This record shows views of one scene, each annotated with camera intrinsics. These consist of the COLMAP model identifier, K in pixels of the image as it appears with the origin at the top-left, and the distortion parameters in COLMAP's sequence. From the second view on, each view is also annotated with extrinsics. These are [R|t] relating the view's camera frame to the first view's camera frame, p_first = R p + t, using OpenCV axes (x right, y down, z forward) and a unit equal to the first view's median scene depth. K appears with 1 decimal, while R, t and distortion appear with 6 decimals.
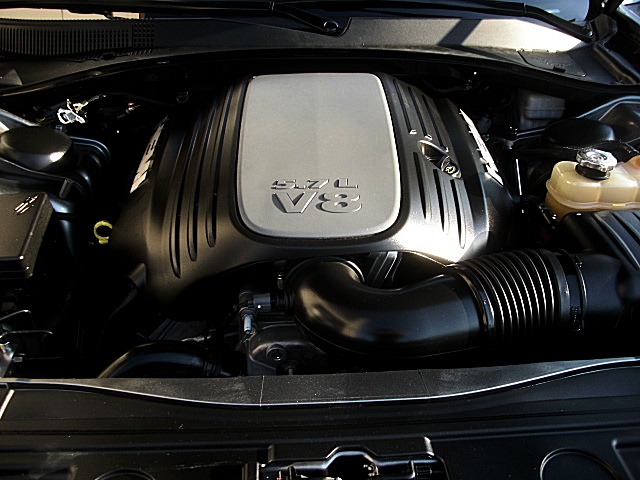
lens RADIAL K [[610.7, 0, 310.9], [0, 610.7, 239.8], [0, 0, 1]] dist [-0.228028, 0.213718]
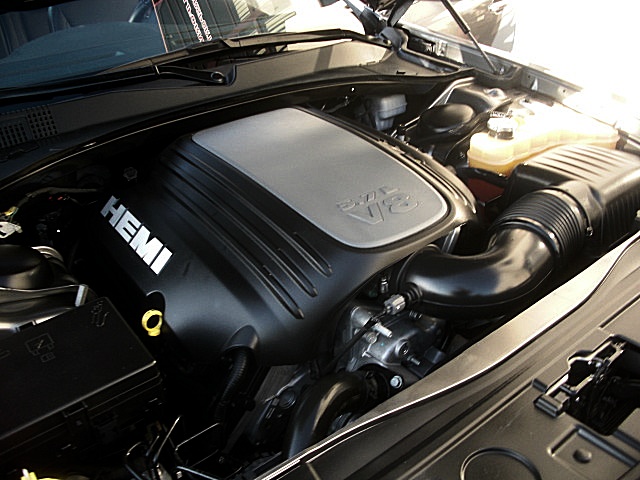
lens RADIAL K [[610.7, 0, 310.9], [0, 610.7, 239.8], [0, 0, 1]] dist [-0.228028, 0.213718]
pose [[0.822196, -0.310271, 0.477206, -0.438084], [0.351073, 0.936340, 0.003916, -0.040114], [-0.448042, 0.164315, 0.878783, 0.056116]]
